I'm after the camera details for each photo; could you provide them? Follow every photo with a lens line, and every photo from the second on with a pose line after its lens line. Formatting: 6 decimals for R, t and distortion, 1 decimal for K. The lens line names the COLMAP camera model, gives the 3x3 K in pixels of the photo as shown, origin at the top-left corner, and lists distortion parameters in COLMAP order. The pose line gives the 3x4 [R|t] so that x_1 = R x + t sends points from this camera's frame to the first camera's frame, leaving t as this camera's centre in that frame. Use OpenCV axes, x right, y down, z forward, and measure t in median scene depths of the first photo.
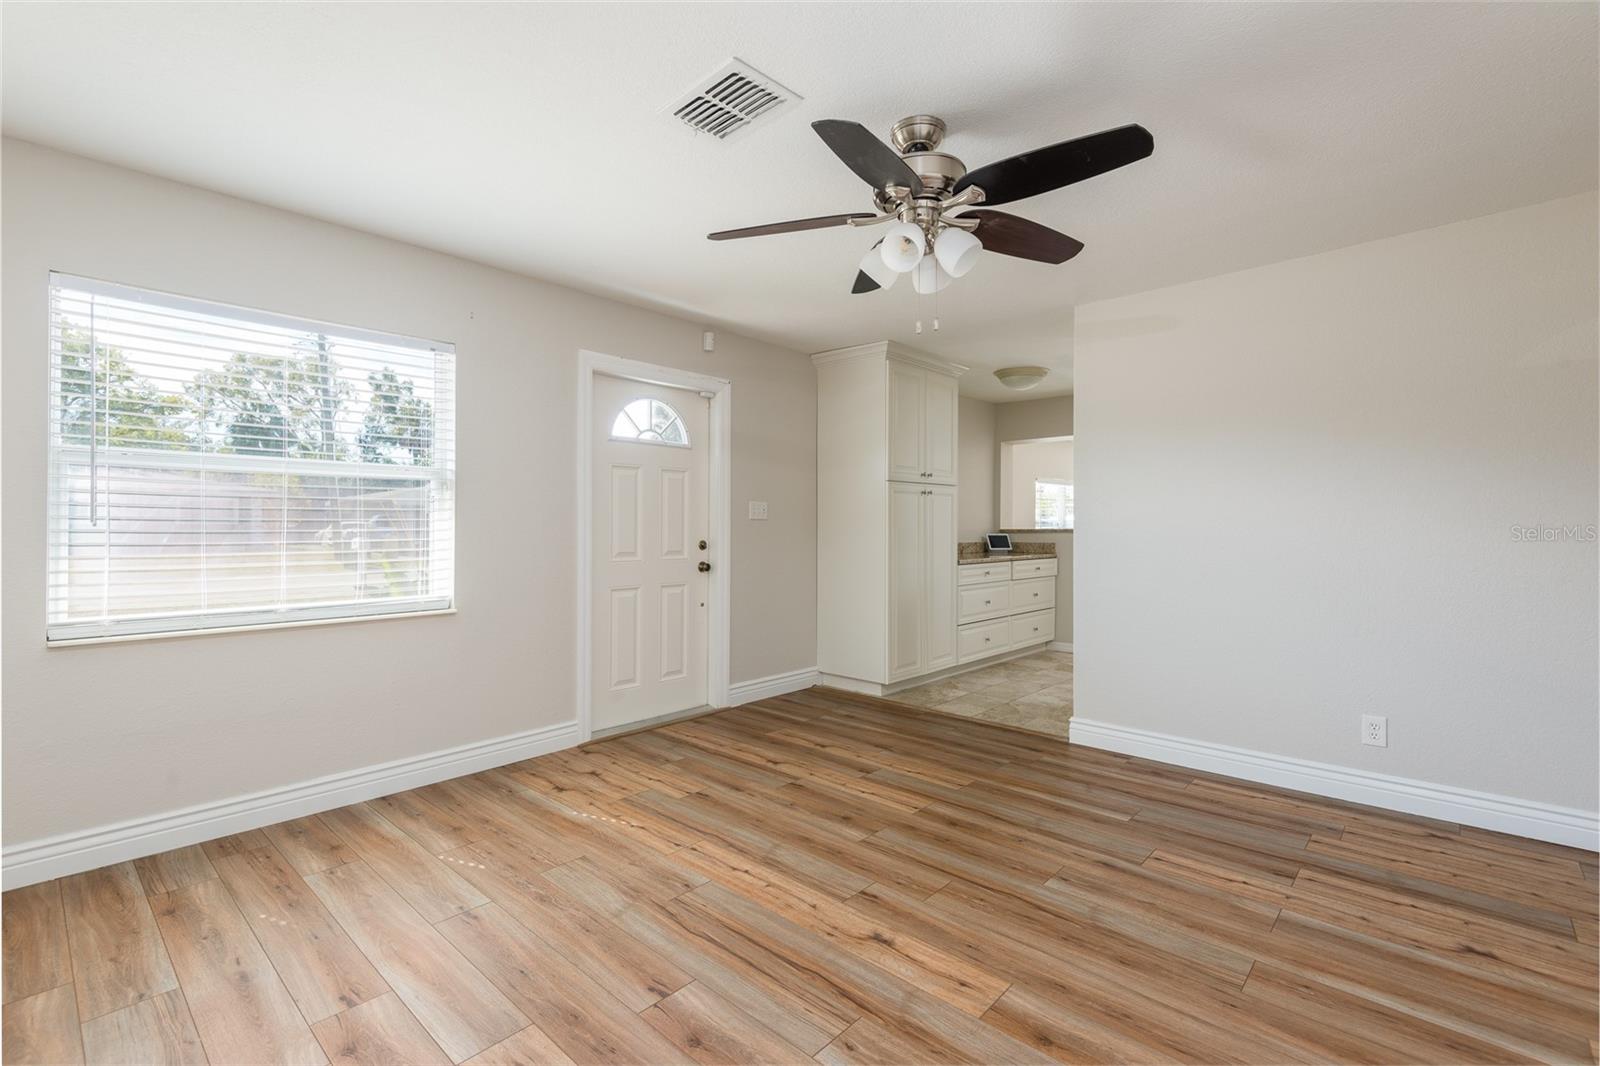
lens RADIAL K [[718.8, 0, 798.7], [0, 718.8, 523.8], [0, 0, 1]] dist [0.019284, -0.005471]
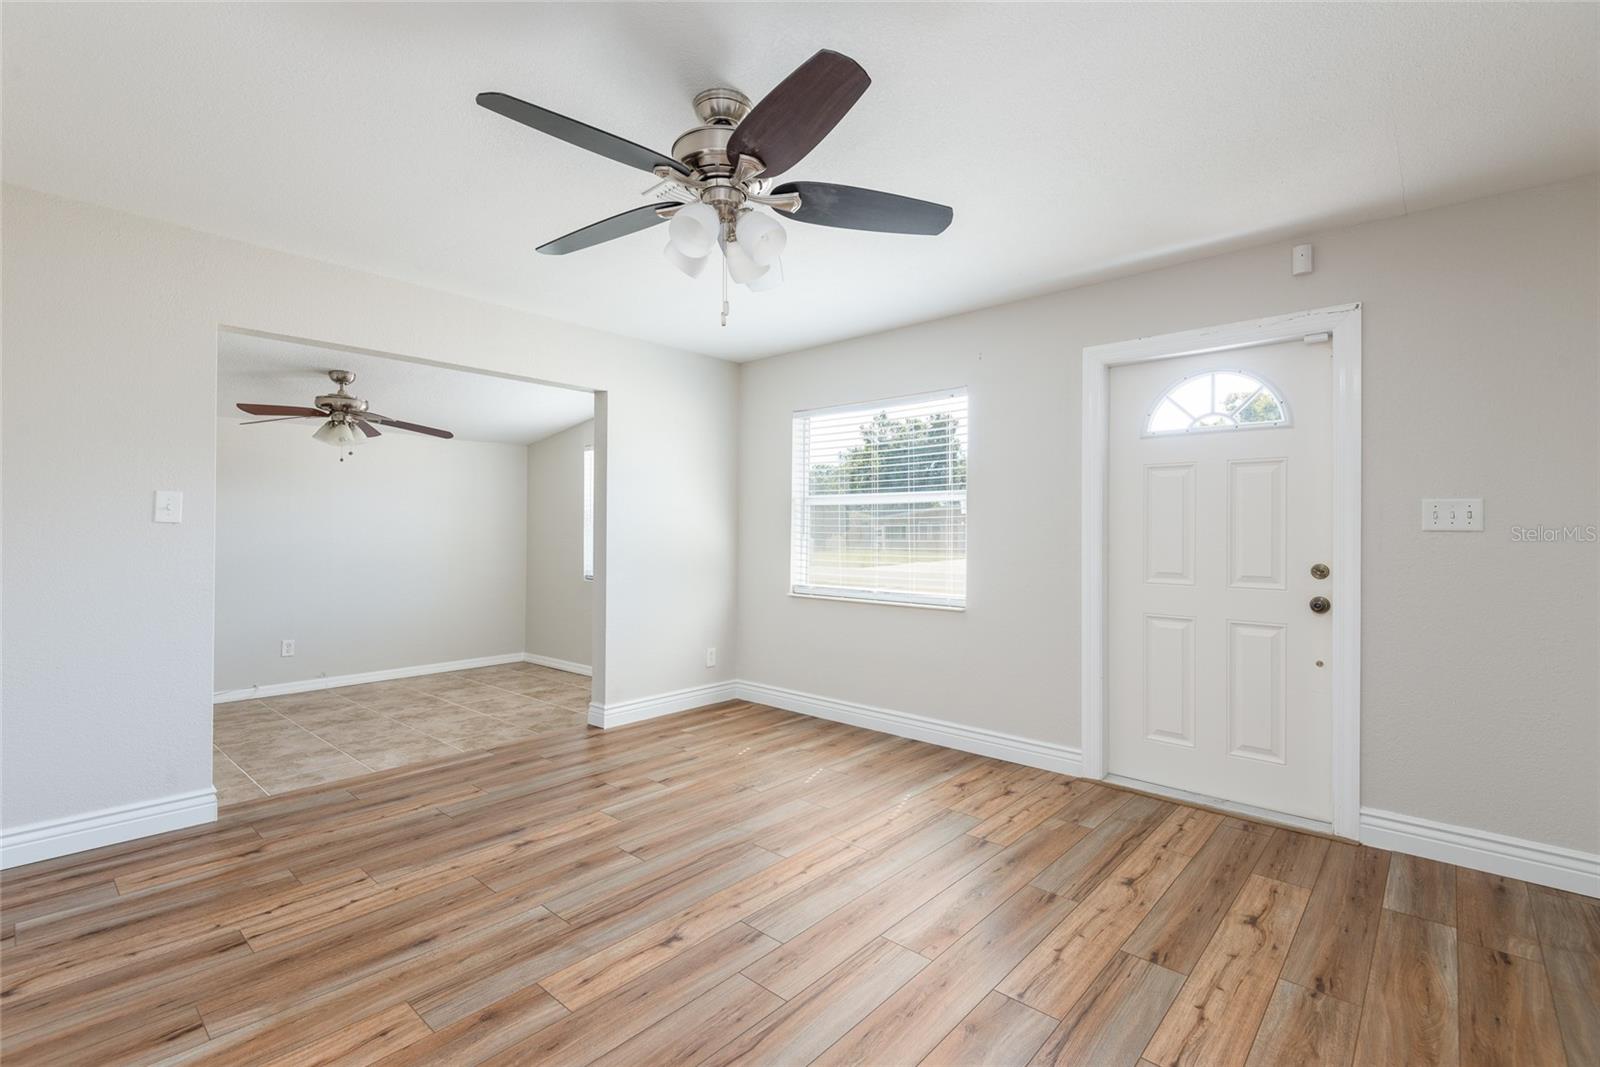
lens RADIAL K [[718.8, 0, 797.0], [0, 718.8, 526.1], [0, 0, 1]] dist [0.019284, -0.005471]
pose [[0.006871, -0.011099, -0.999915, 0.718527], [-0.003650, 0.999931, -0.011125, -0.003296], [0.999970, 0.003726, 0.006830, 0.728494]]
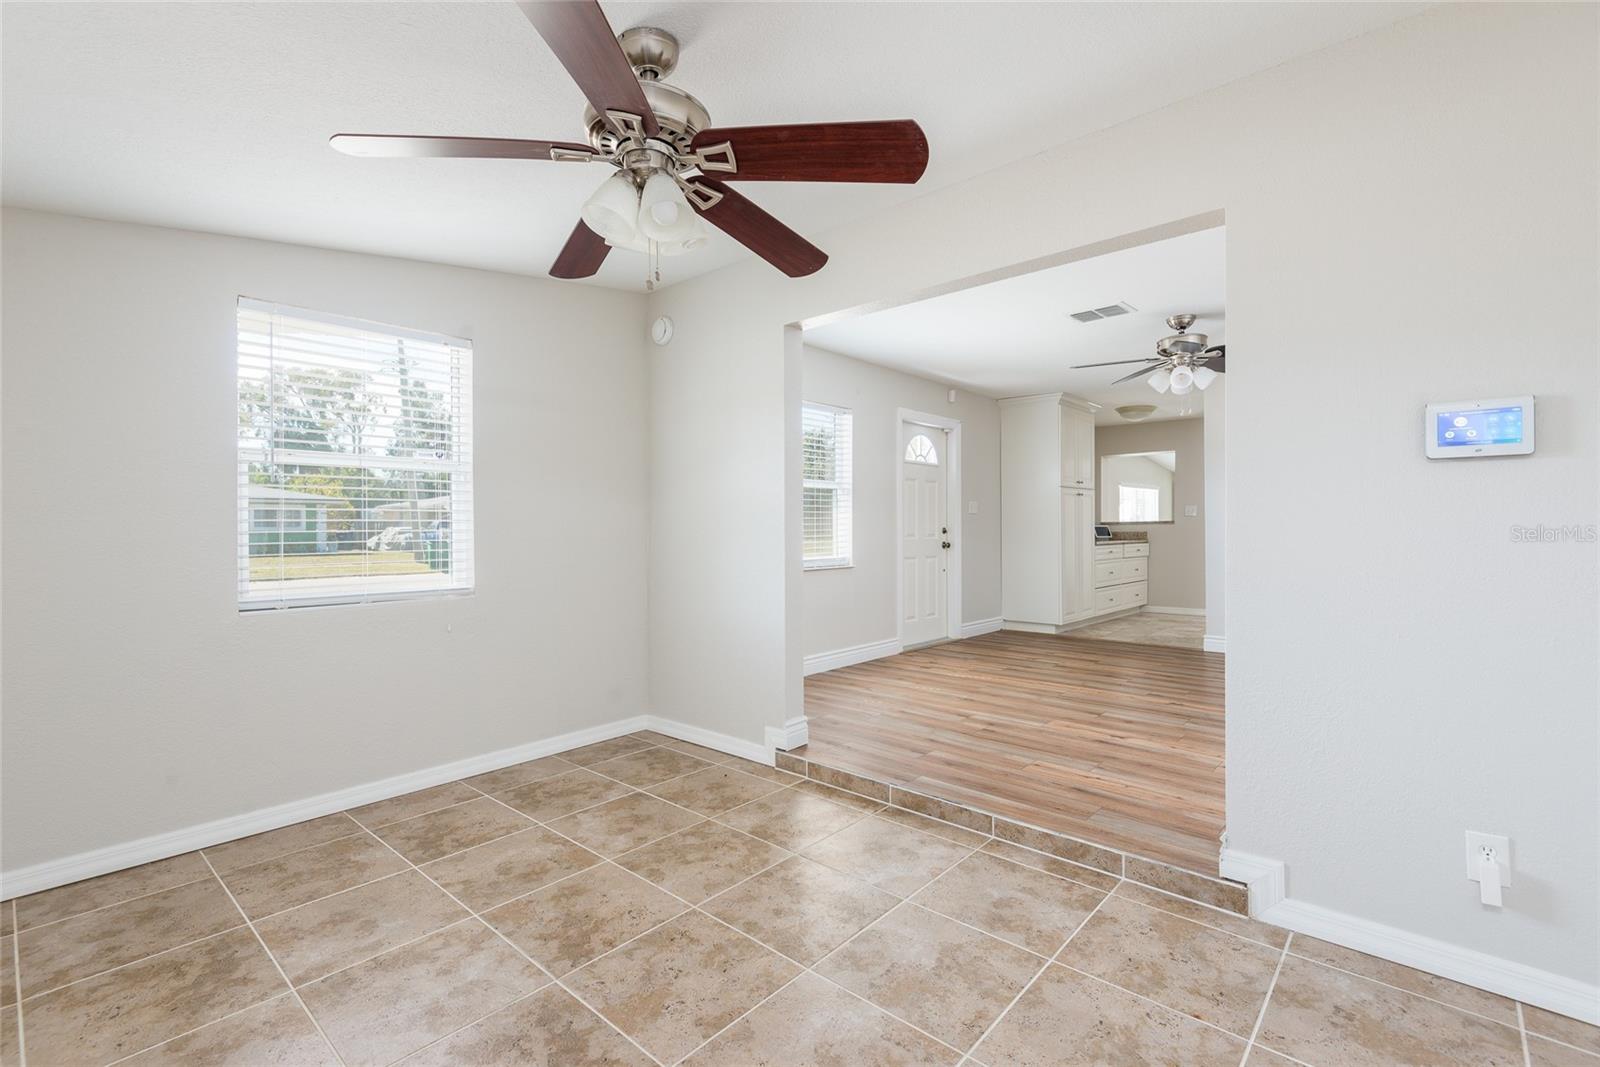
lens RADIAL K [[718.8, 0, 799.1], [0, 718.8, 526.7], [0, 0, 1]] dist [0.019284, -0.005471]
pose [[0.999922, -0.005521, 0.011173, -0.633128], [0.005518, 0.999985, 0.000314, 0.026741], [-0.011174, -0.000252, 0.999938, -0.699952]]
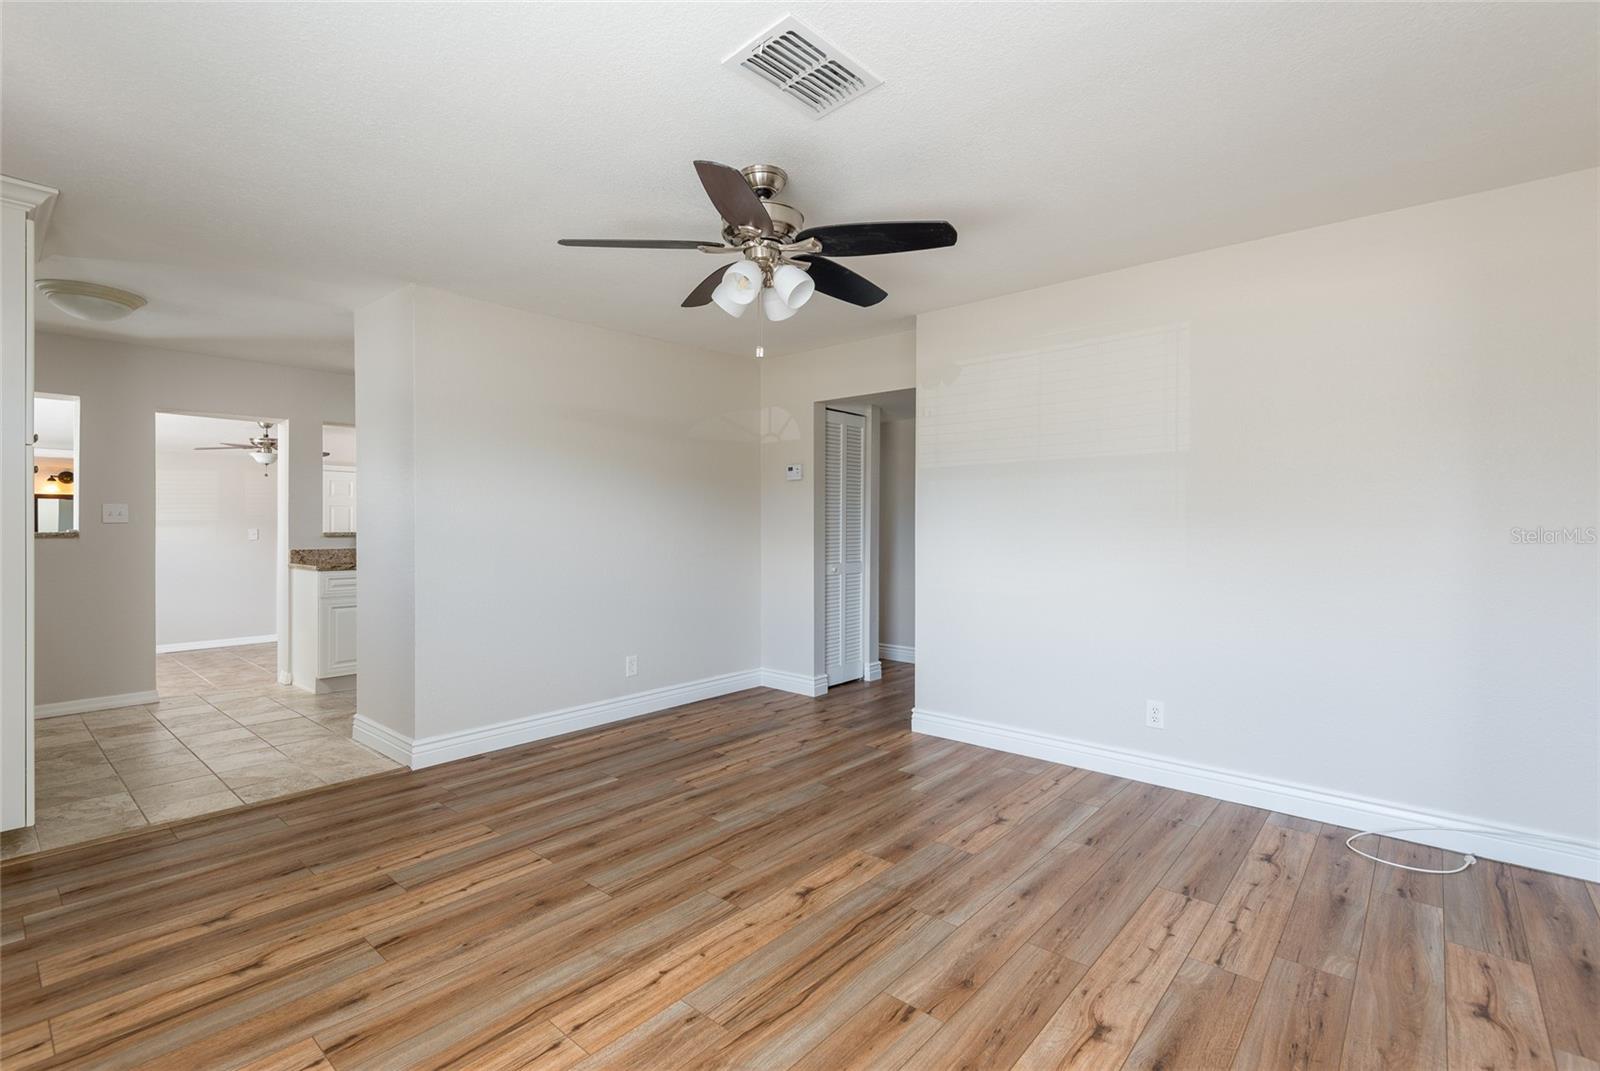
lens RADIAL K [[718.8, 0, 797.5], [0, 718.8, 525.2], [0, 0, 1]] dist [0.019284, -0.005471]
pose [[-0.023488, -0.000171, 0.999724, -0.642066], [-0.003192, 0.999995, 0.000096, -0.005143], [-0.999719, -0.003188, -0.023489, 0.648348]]
